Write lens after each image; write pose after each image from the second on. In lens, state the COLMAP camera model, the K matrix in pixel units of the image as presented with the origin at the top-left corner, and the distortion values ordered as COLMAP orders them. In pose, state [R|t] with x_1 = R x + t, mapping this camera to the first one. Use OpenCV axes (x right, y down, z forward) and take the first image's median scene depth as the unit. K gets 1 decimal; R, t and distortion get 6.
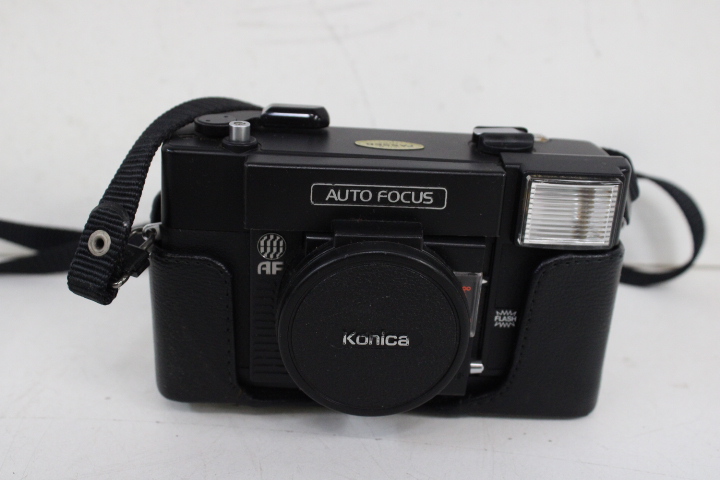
lens RADIAL K [[918.1, 0, 360.0], [0, 918.1, 240.0], [0, 0, 1]] dist [-0.075587, -0.004853]
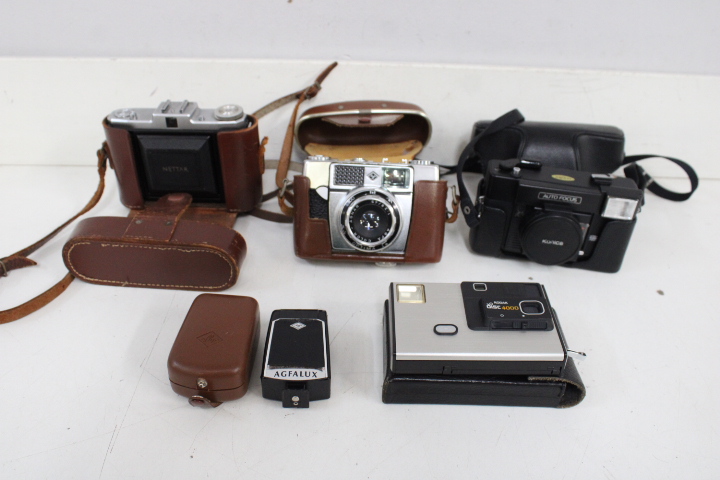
lens RADIAL K [[666.0, 0, 360.0], [0, 666.0, 240.0], [0, 0, 1]] dist [-0.139422, 0.106708]
pose [[0.984846, 0.110778, -0.133442, -0.320802], [-0.084283, 0.978162, 0.189989, -0.263490], [0.151575, -0.175863, 0.972675, -1.259972]]
